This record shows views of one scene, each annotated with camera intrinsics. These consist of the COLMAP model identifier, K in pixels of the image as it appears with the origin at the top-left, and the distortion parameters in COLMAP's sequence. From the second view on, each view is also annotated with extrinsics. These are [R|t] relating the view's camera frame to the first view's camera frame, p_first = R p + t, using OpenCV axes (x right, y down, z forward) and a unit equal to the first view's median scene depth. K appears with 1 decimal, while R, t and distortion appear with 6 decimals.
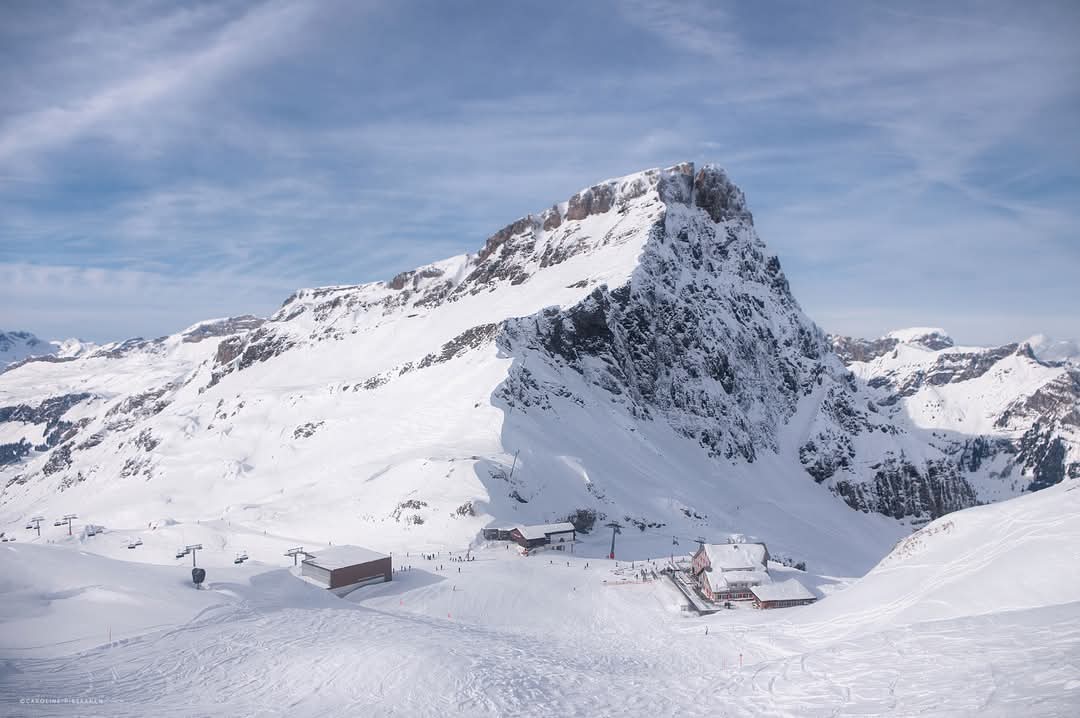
lens RADIAL K [[913.7, 0, 540.0], [0, 913.7, 359.0], [0, 0, 1]] dist [-0.086361, 0.088444]
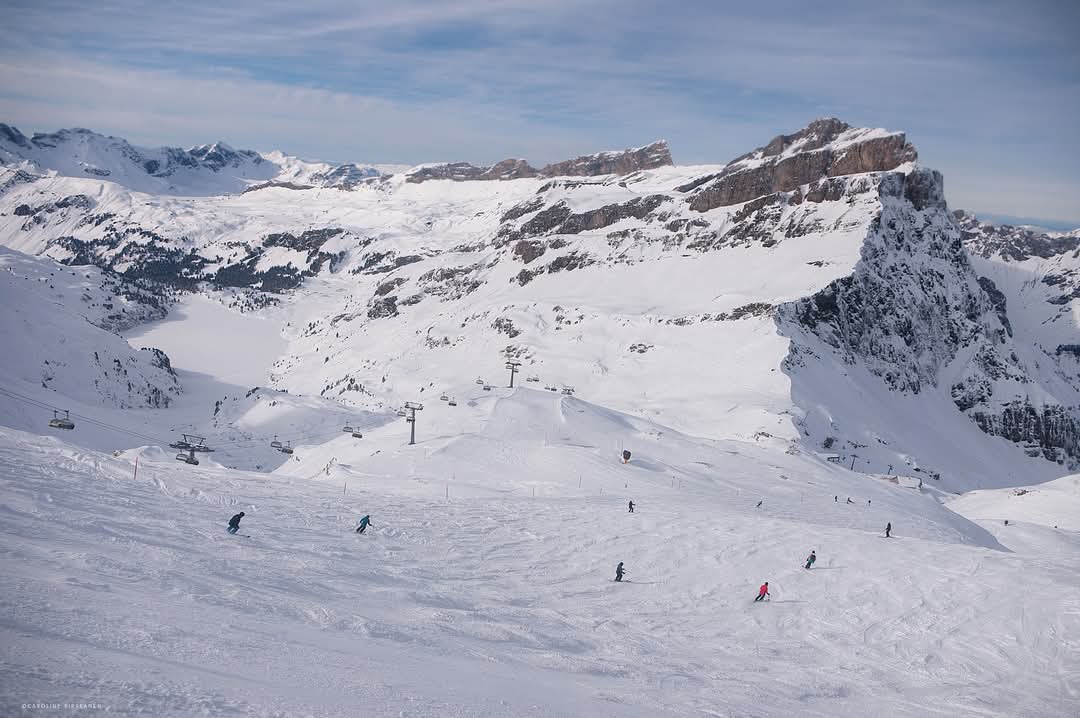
lens RADIAL K [[913.7, 0, 540.0], [0, 913.7, 359.0], [0, 0, 1]] dist [-0.086361, 0.088444]
pose [[0.981087, 0.116597, -0.154511, -0.133640], [-0.085926, 0.977602, 0.192124, -0.152549], [0.173452, -0.175214, 0.969131, -0.468592]]
